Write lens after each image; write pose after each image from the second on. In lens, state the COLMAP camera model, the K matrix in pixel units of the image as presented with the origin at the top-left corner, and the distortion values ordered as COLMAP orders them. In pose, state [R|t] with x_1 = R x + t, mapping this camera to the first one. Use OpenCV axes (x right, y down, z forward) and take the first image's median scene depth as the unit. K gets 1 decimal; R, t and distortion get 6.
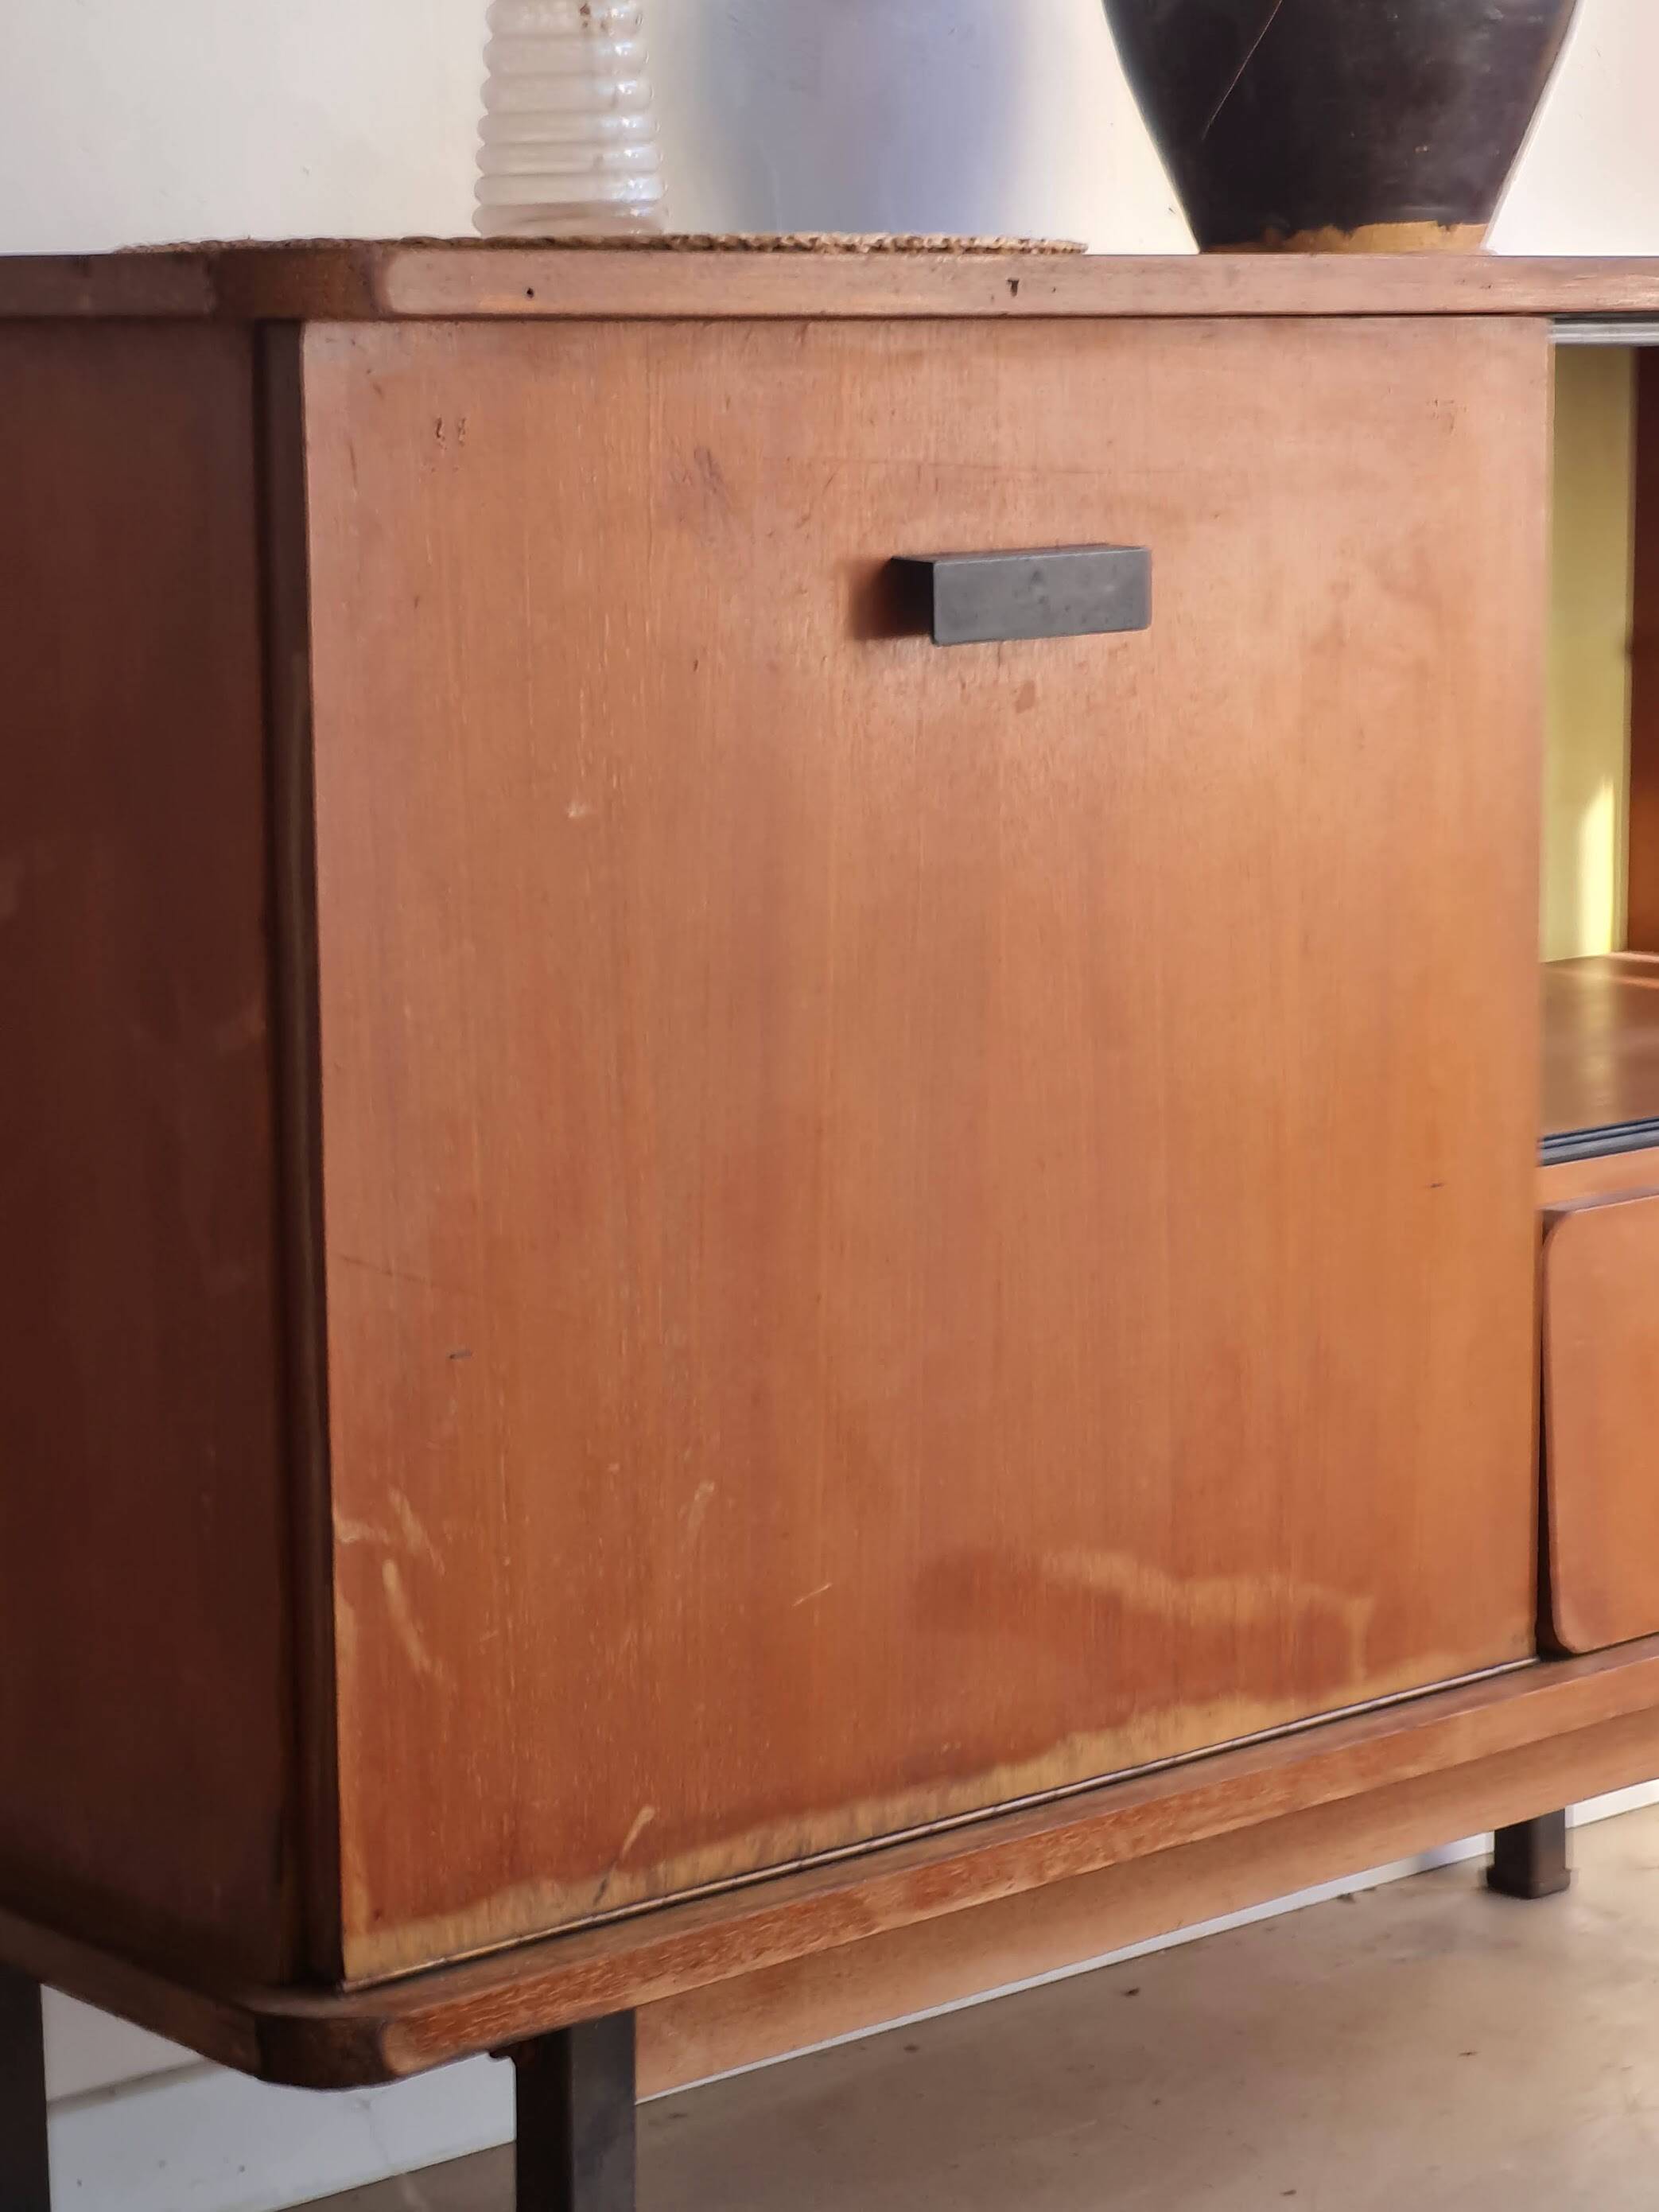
lens RADIAL K [[4947.1, 0, 712.8], [0, 4947.1, 1143.3], [0, 0, 1]] dist [-0.208976, 3.415602]
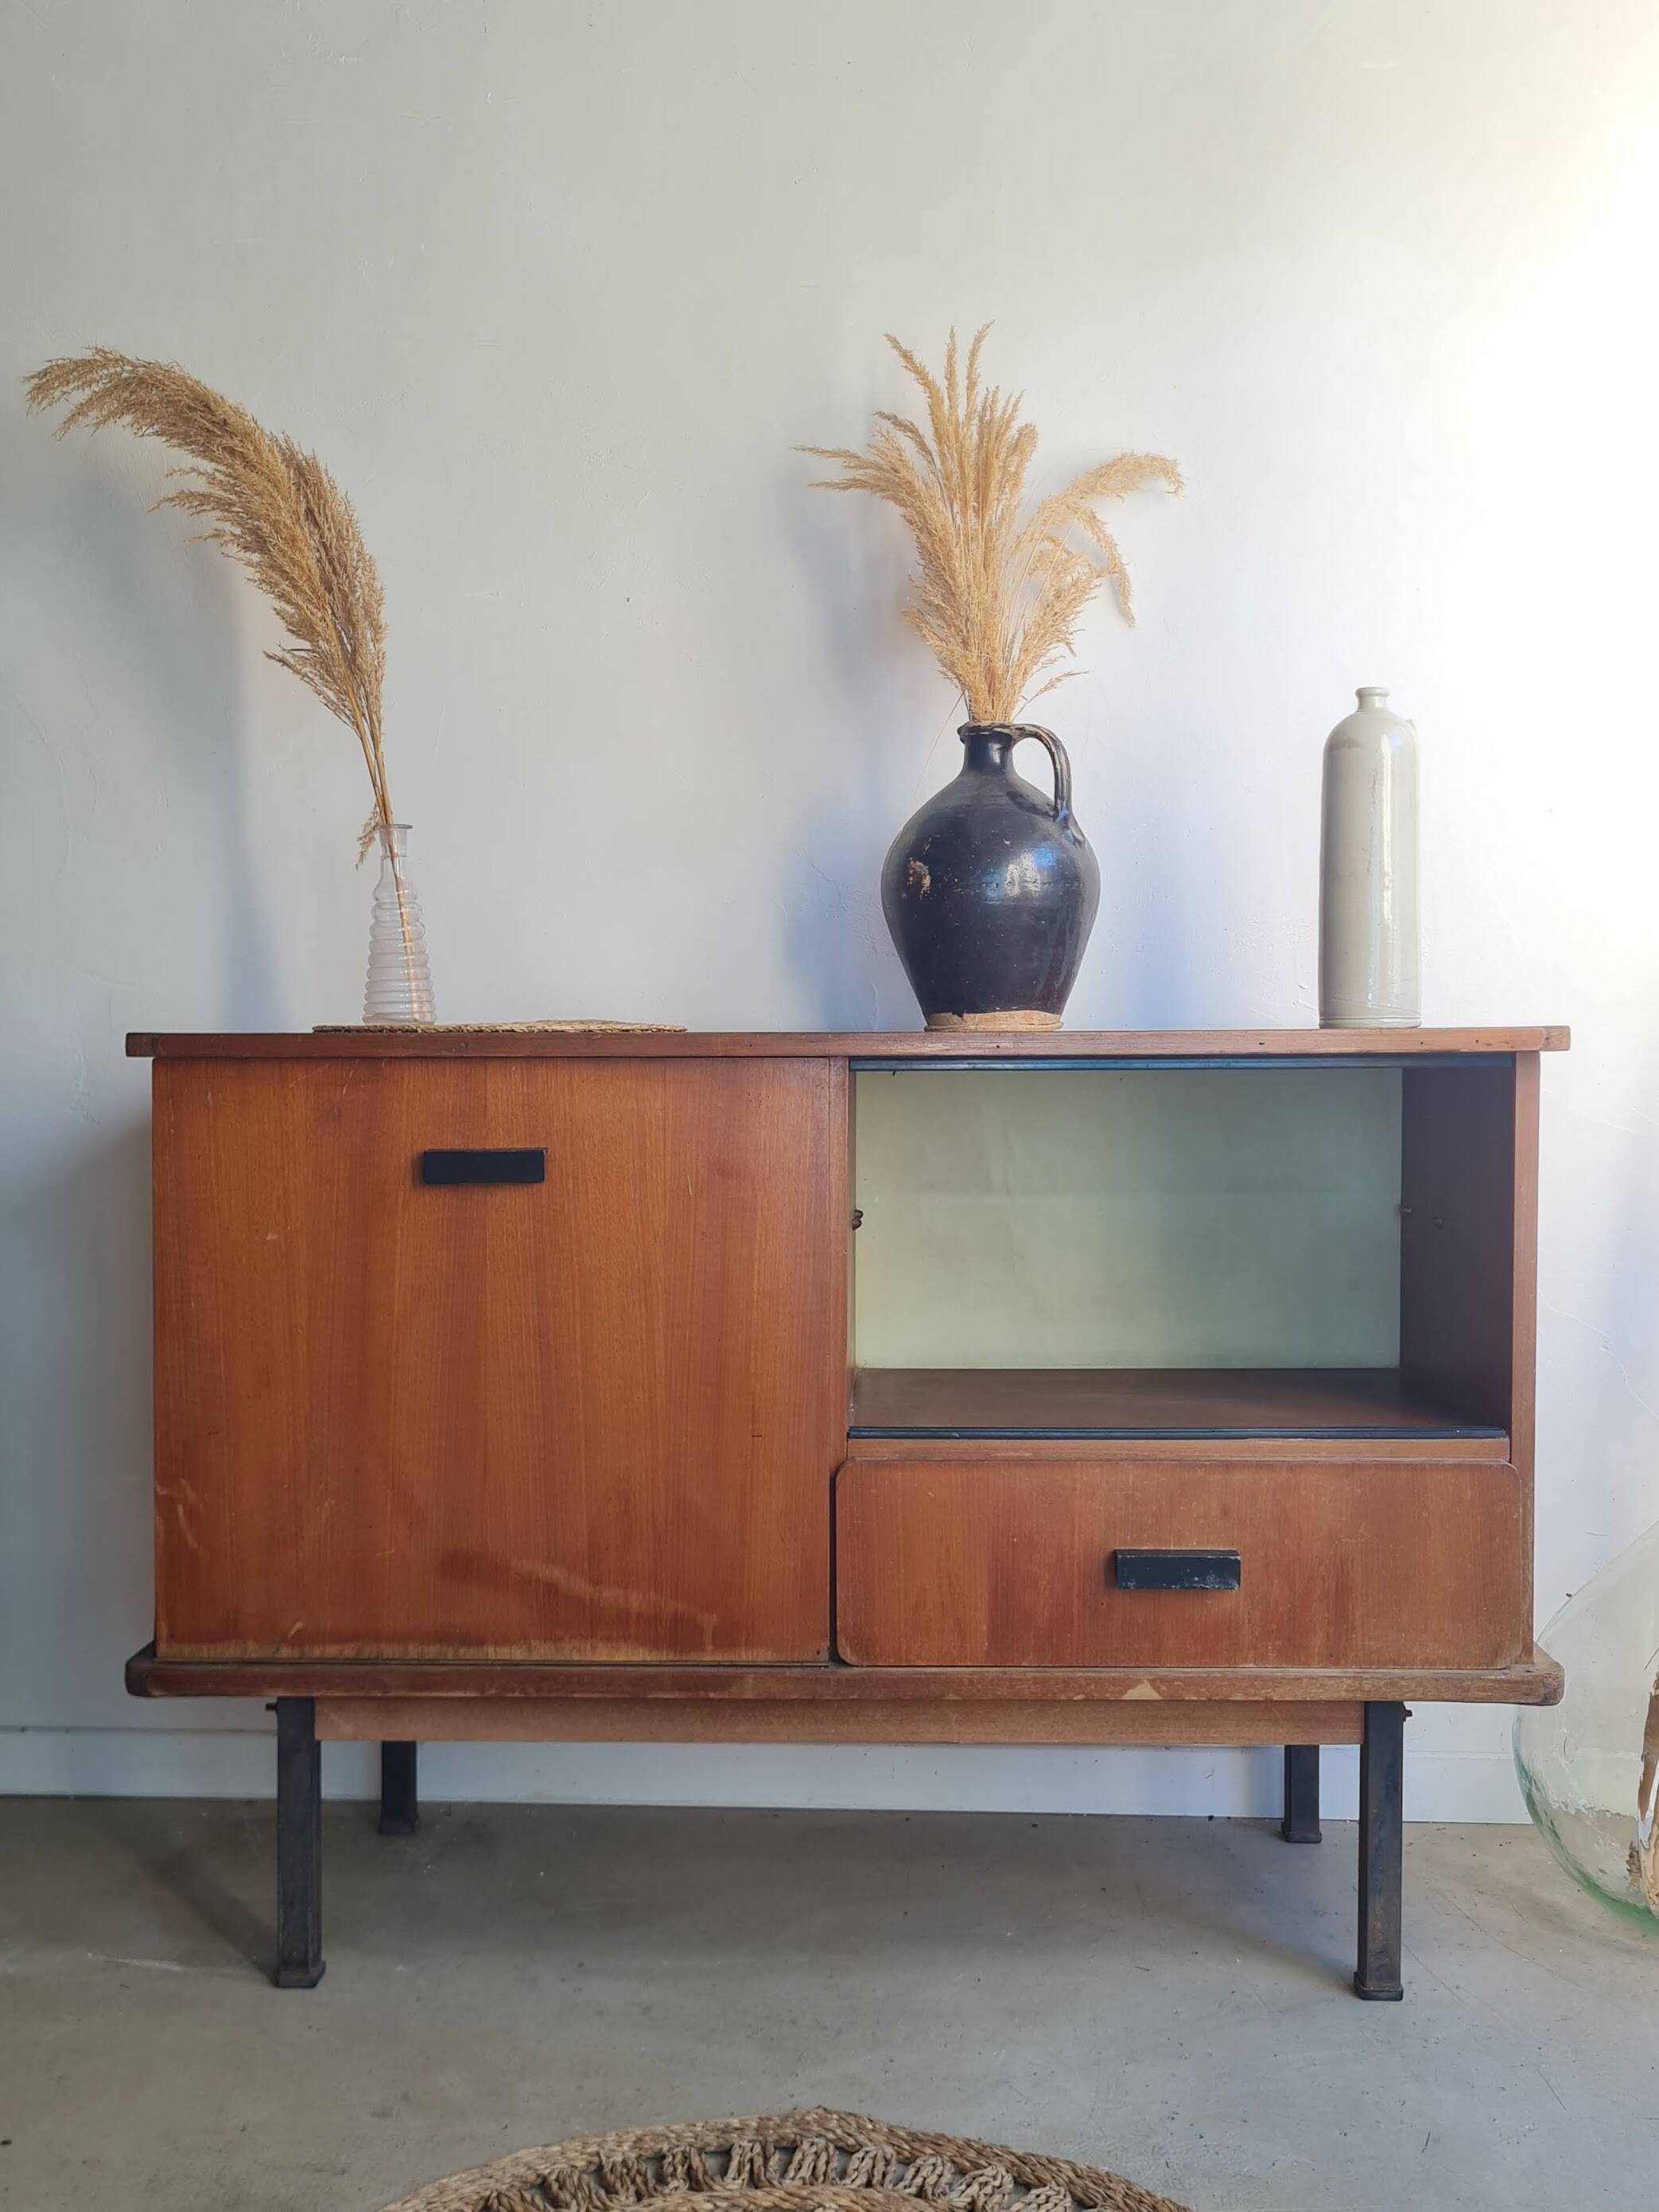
lens RADIAL K [[2182.8, 0, 820.1], [0, 2182.8, 1109.6], [0, 0, 1]] dist [0.046694, -0.014487]
pose [[0.730264, 0.031007, -0.682461, 0.932274], [-0.112821, 0.990727, -0.075712, -0.073745], [0.673784, 0.132286, 0.726991, 0.296483]]
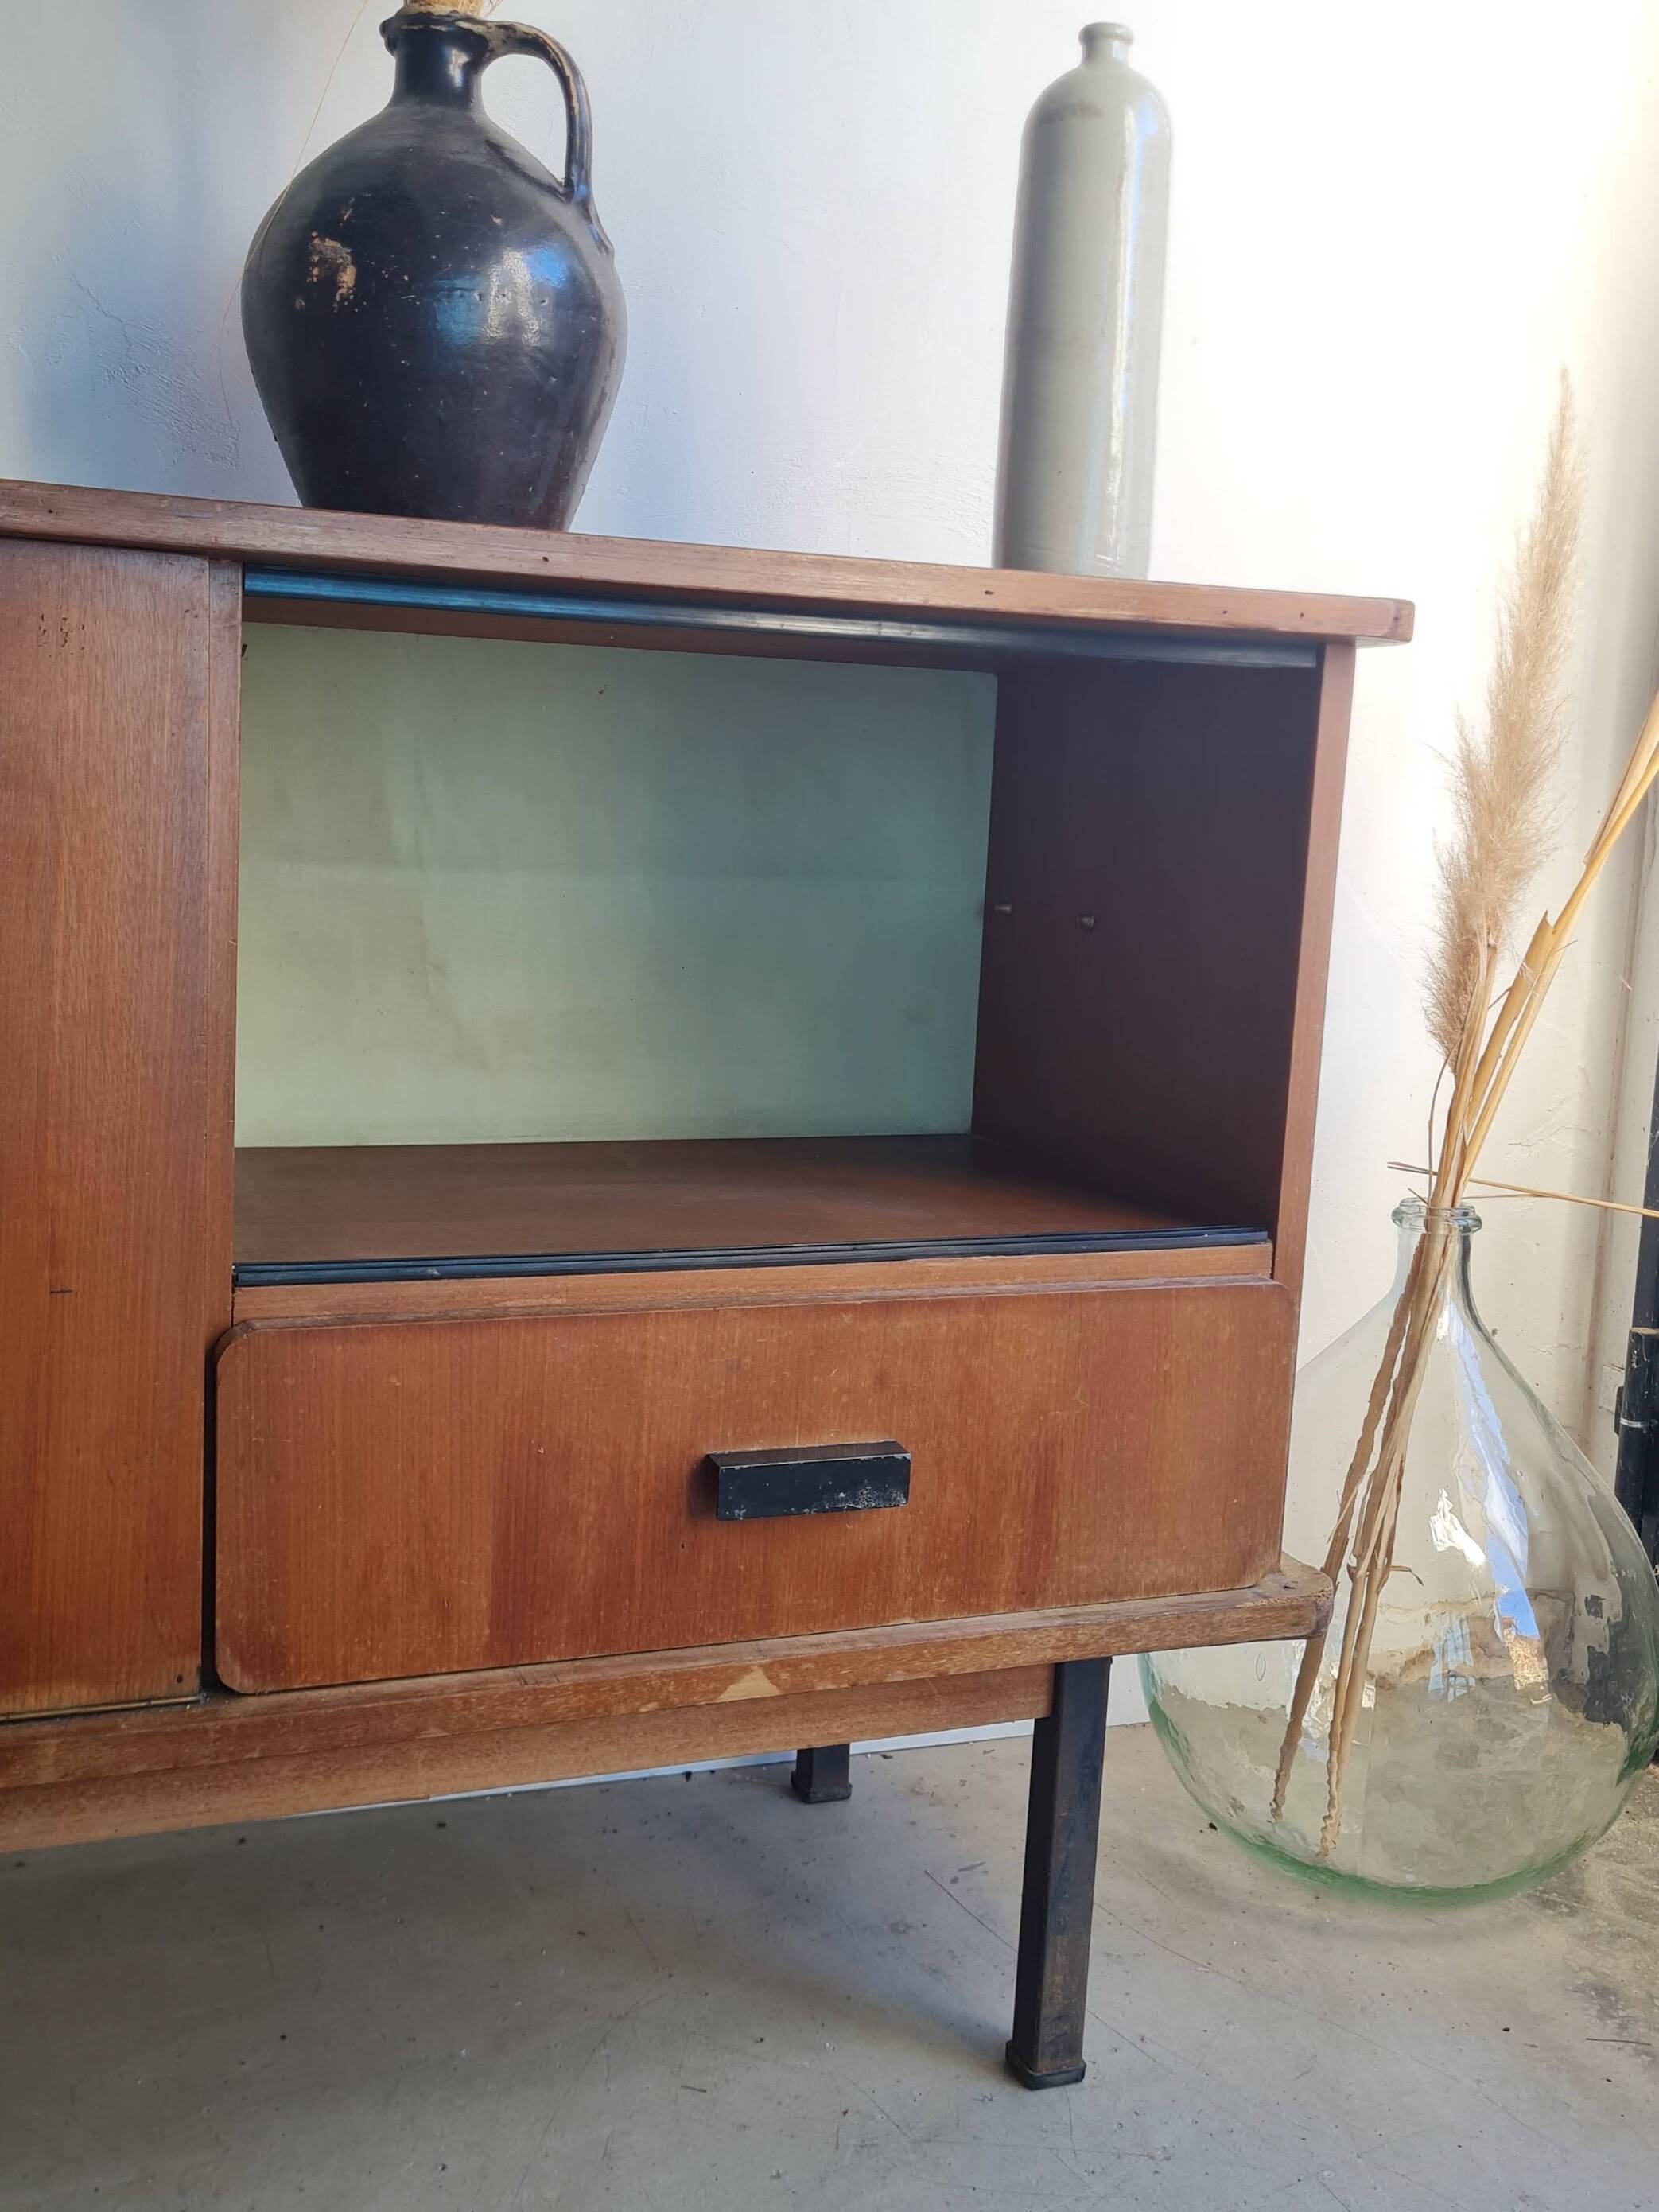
lens RADIAL K [[2182.8, 0, 820.1], [0, 2182.8, 1109.6], [0, 0, 1]] dist [0.046694, -0.014487]
pose [[0.935376, 0.101090, -0.338900, 0.537959], [-0.109140, 0.994015, -0.004729, -0.056897], [0.336393, 0.041411, 0.940811, 0.622282]]
